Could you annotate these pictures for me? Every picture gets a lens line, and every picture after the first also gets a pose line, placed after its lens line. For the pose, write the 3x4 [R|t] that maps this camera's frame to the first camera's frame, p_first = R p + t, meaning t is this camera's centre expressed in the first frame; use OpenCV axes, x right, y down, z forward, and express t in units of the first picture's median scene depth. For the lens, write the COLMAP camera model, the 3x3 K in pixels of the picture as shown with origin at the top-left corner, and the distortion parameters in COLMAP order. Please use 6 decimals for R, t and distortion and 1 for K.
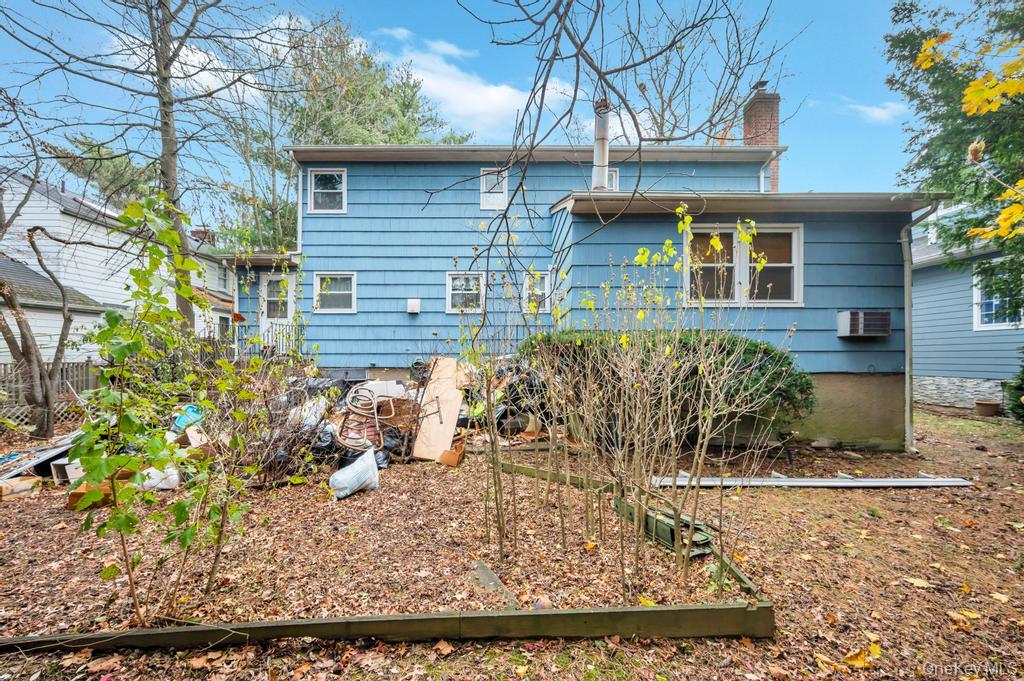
lens RADIAL K [[363.4, 0, 514.1], [0, 363.4, 348.6], [0, 0, 1]] dist [0.001261, -0.000018]
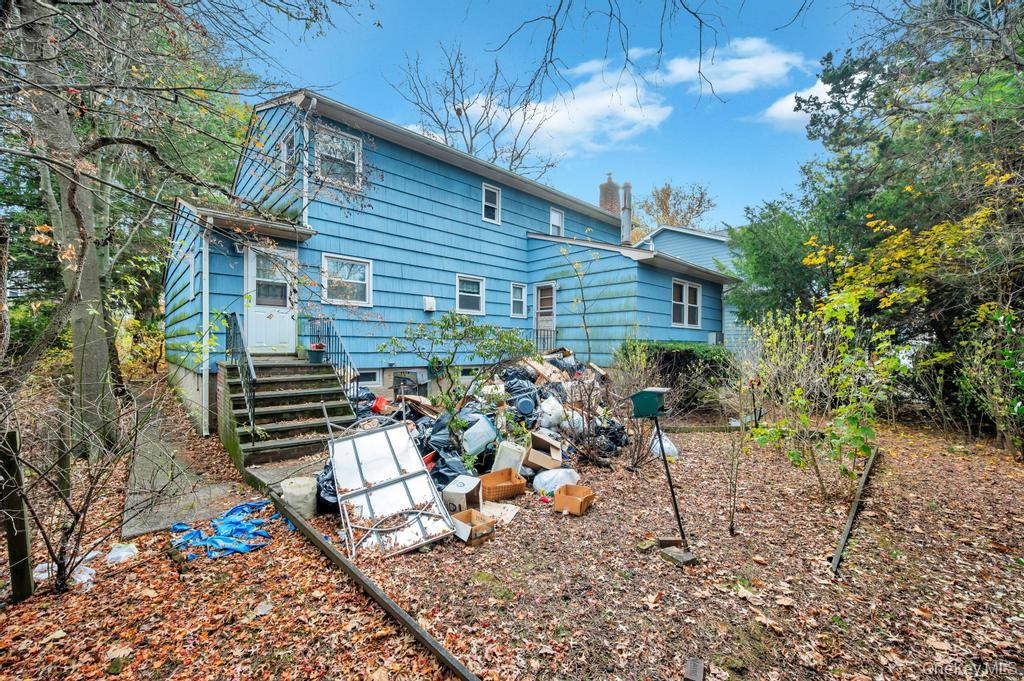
lens RADIAL K [[410.2, 0, 514.5], [0, 410.2, 345.9], [0, 0, 1]] dist [-0.001712, -0.000029]
pose [[0.719948, 0.006720, 0.693996, -0.878062], [-0.009179, 0.999958, -0.000161, -0.005883], [-0.693967, -0.006254, 0.719979, 0.038555]]
